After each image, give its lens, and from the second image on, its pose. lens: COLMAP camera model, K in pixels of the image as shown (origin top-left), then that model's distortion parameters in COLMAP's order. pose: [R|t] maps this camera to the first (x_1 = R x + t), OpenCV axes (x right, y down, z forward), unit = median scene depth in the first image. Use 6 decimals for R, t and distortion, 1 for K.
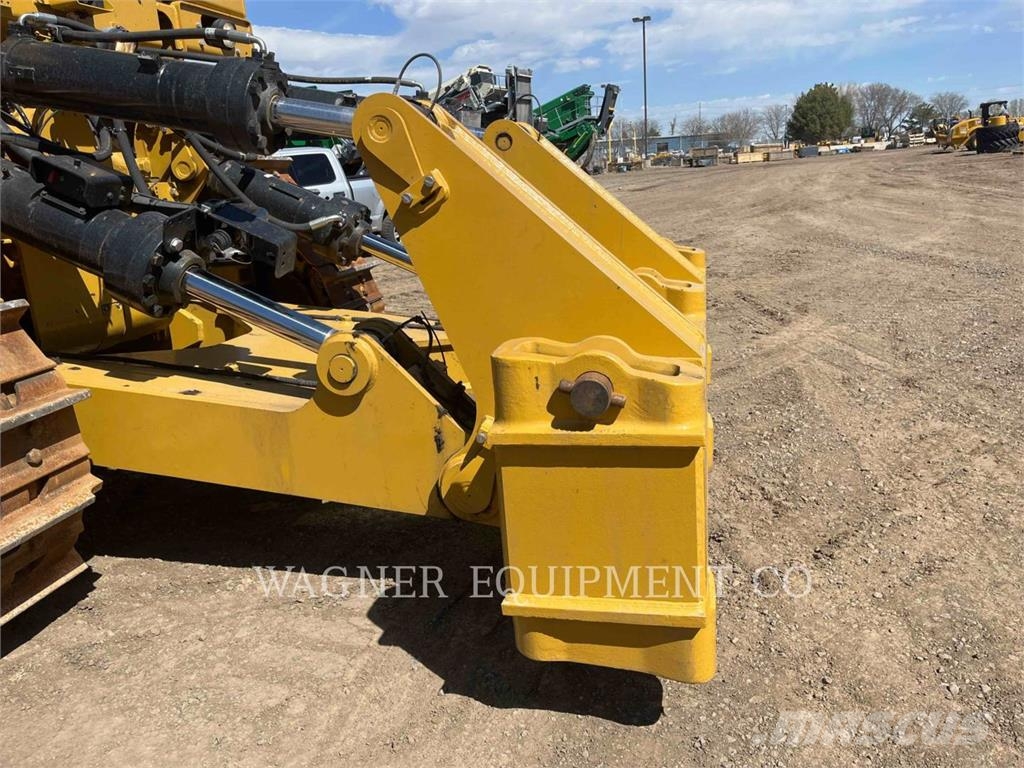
lens RADIAL K [[772.0, 0, 515.2], [0, 772.0, 364.0], [0, 0, 1]] dist [0.078206, -0.113840]
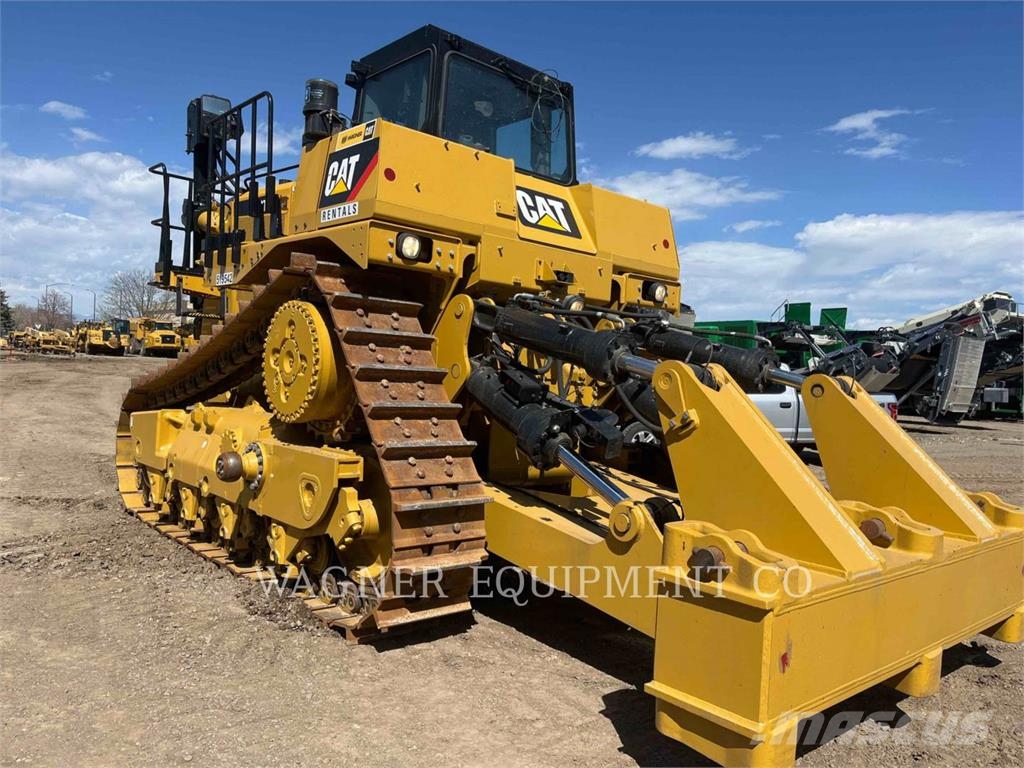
lens RADIAL K [[771.5, 0, 514.9], [0, 771.5, 379.7], [0, 0, 1]] dist [0.054177, -0.051326]
pose [[0.808494, 0.122861, -0.575537, 0.434503], [-0.250016, 0.957031, -0.146914, 0.012690], [0.532757, 0.262673, 0.804471, -0.412948]]
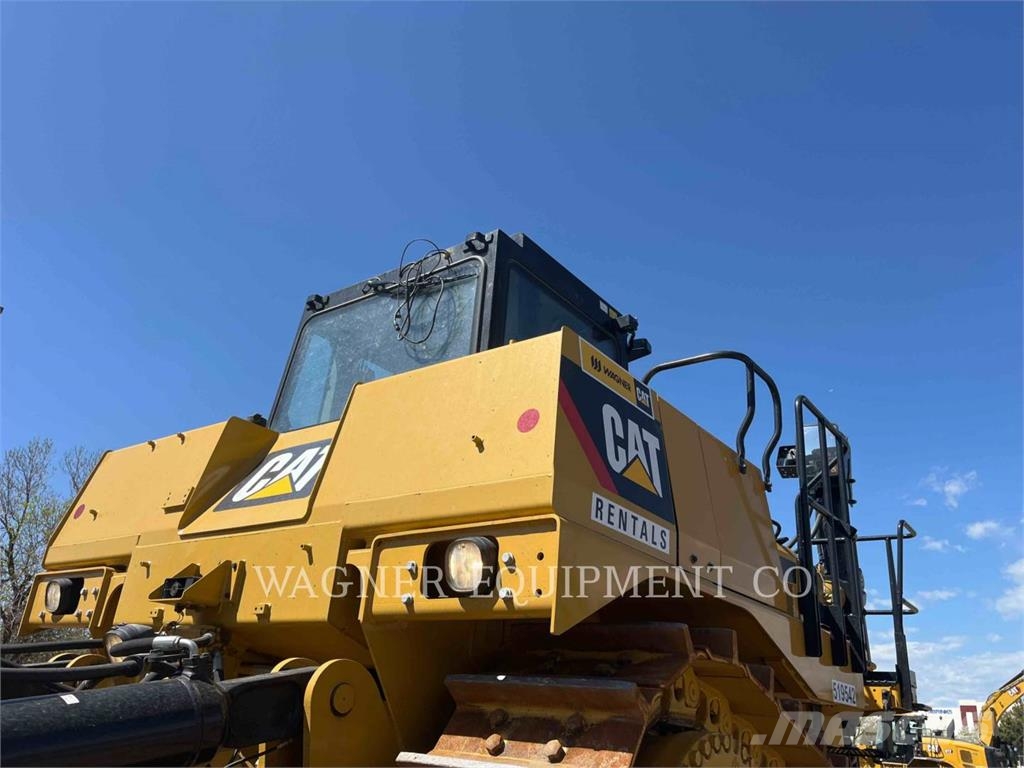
lens RADIAL K [[779.4, 0, 512.0], [0, 779.4, 384.0], [0, 0, 1]] dist [0.019365, -0.004608]
pose [[-0.417056, -0.330762, -0.846558, 0.093814], [-0.262336, 0.935595, -0.236310, -0.717404], [0.870198, 0.123528, -0.476966, 2.110870]]
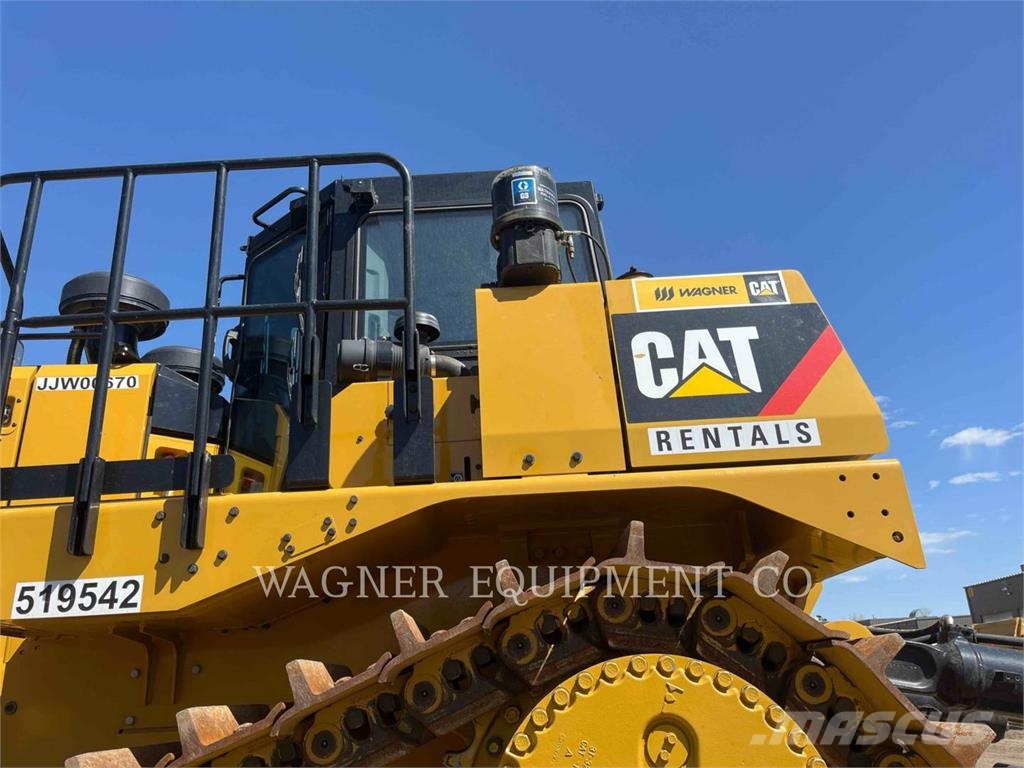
lens RADIAL K [[771.5, 0, 514.9], [0, 771.5, 379.7], [0, 0, 1]] dist [0.054177, -0.051326]
pose [[0.981947, 0.096005, 0.162984, -1.384248], [0.023177, 0.794074, -0.607379, -0.103320], [-0.187733, 0.600191, 0.777513, 0.134967]]
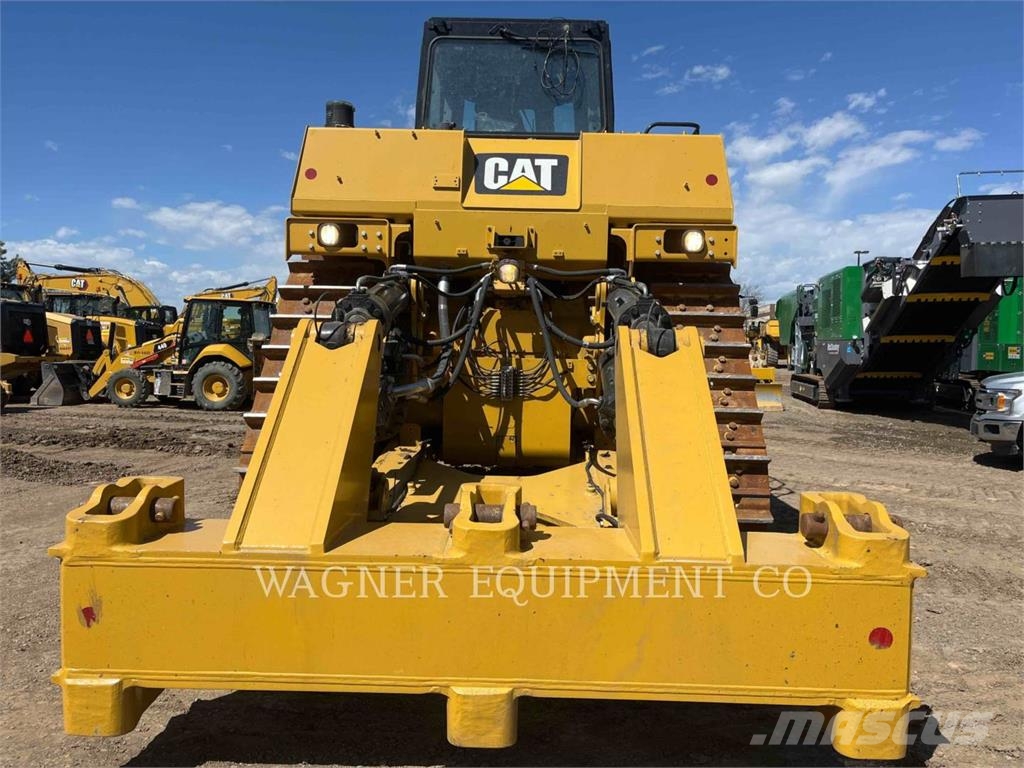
lens RADIAL K [[771.5, 0, 514.9], [0, 771.5, 379.7], [0, 0, 1]] dist [0.054177, -0.051326]
pose [[0.202387, 0.108833, -0.973239, 1.239411], [-0.266789, 0.962344, 0.052136, -0.362274], [0.942265, 0.249098, 0.223801, 0.927664]]
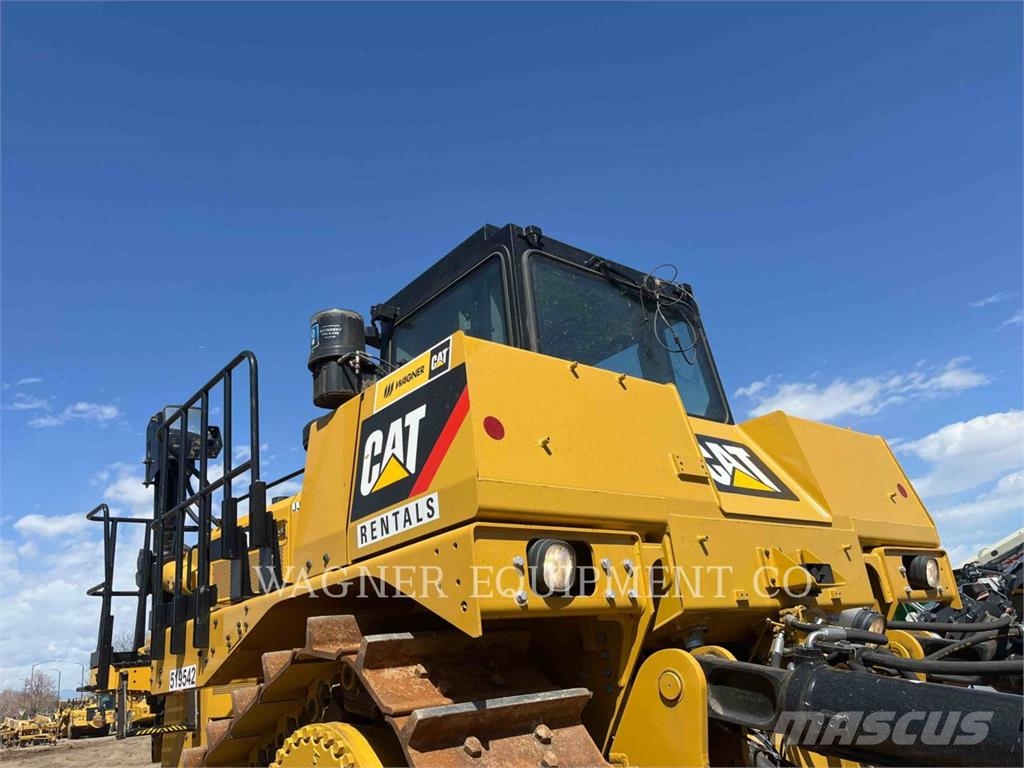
lens RADIAL K [[771.5, 0, 514.9], [0, 771.5, 379.7], [0, 0, 1]] dist [0.054177, -0.051326]
pose [[0.803579, -0.225093, -0.550994, -0.366002], [-0.095846, 0.864713, -0.493037, -0.244547], [0.587431, 0.449005, 0.673290, 0.139953]]
